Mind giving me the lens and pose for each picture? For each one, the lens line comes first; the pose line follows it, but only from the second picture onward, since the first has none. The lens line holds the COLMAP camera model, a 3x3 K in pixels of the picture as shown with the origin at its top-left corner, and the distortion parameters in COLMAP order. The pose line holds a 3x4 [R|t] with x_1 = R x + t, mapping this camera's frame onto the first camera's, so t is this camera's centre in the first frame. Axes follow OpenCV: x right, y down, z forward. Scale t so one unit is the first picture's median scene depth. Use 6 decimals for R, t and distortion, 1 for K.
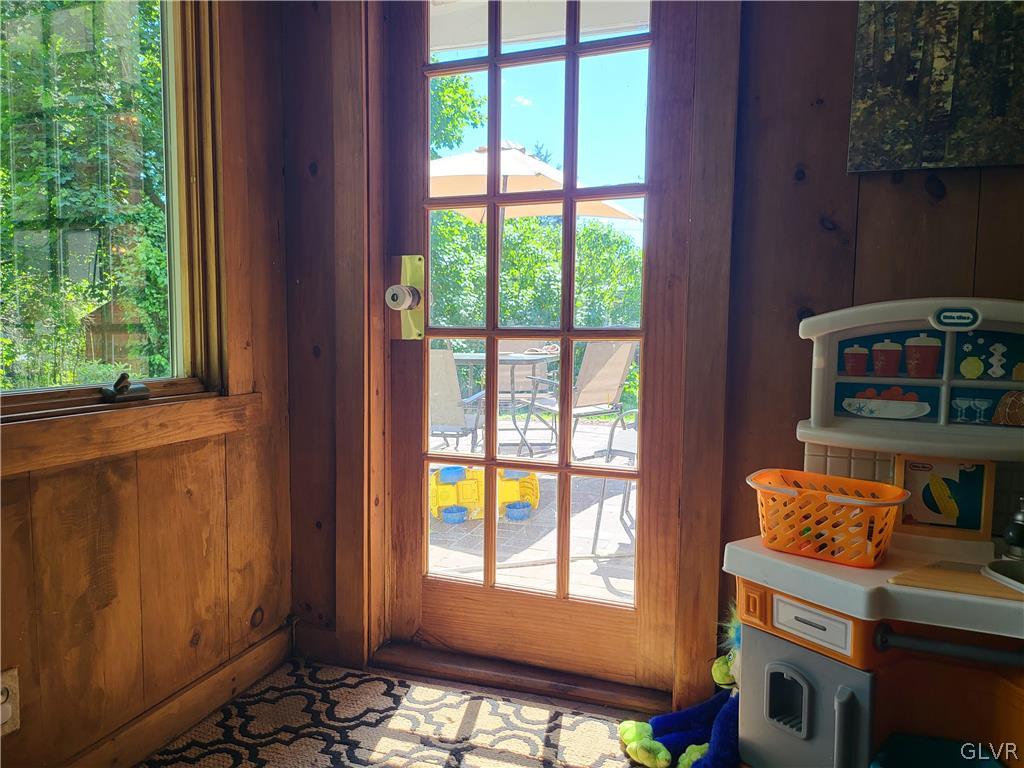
lens RADIAL K [[729.8, 0, 512.0], [0, 729.8, 384.0], [0, 0, 1]] dist [-0.000275, -0.002175]
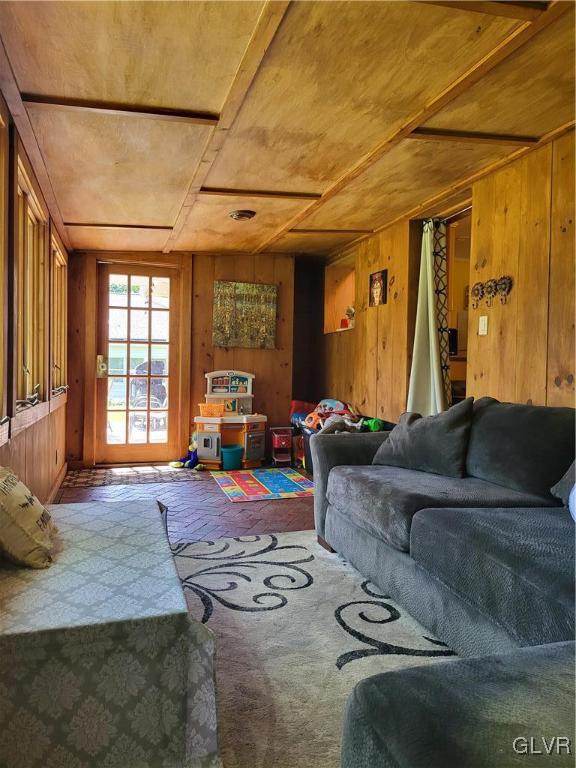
lens RADIAL K [[547.4, 0, 288.0], [0, 547.4, 384.0], [0, 0, 1]] dist [-0.000275, -0.002175]
pose [[0.791846, -0.004824, 0.610701, -1.498883], [0.039735, 0.998257, -0.043636, 0.174663], [-0.609426, 0.058819, 0.790658, -2.405951]]
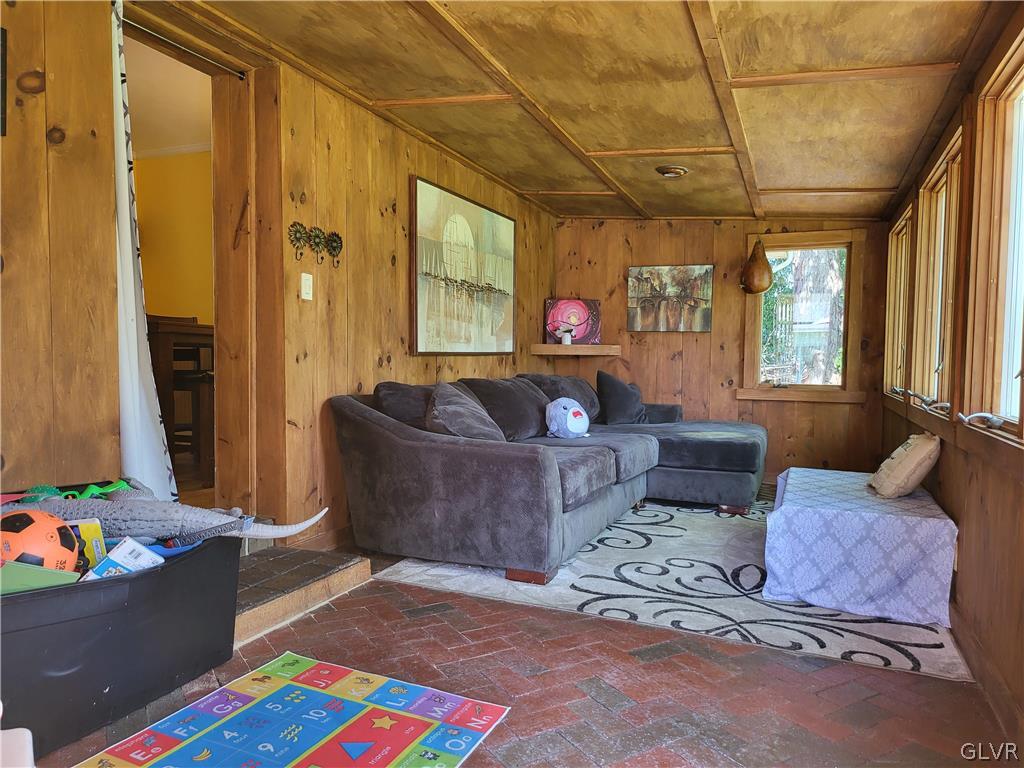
lens RADIAL K [[710.3, 0, 512.8], [0, 710.3, 395.2], [0, 0, 1]] dist [0.062429, -0.068572]
pose [[-0.999147, -0.020879, 0.035630, 1.356817], [-0.015905, 0.990775, 0.134583, -0.437079], [-0.038111, 0.133902, -0.990262, 4.922959]]
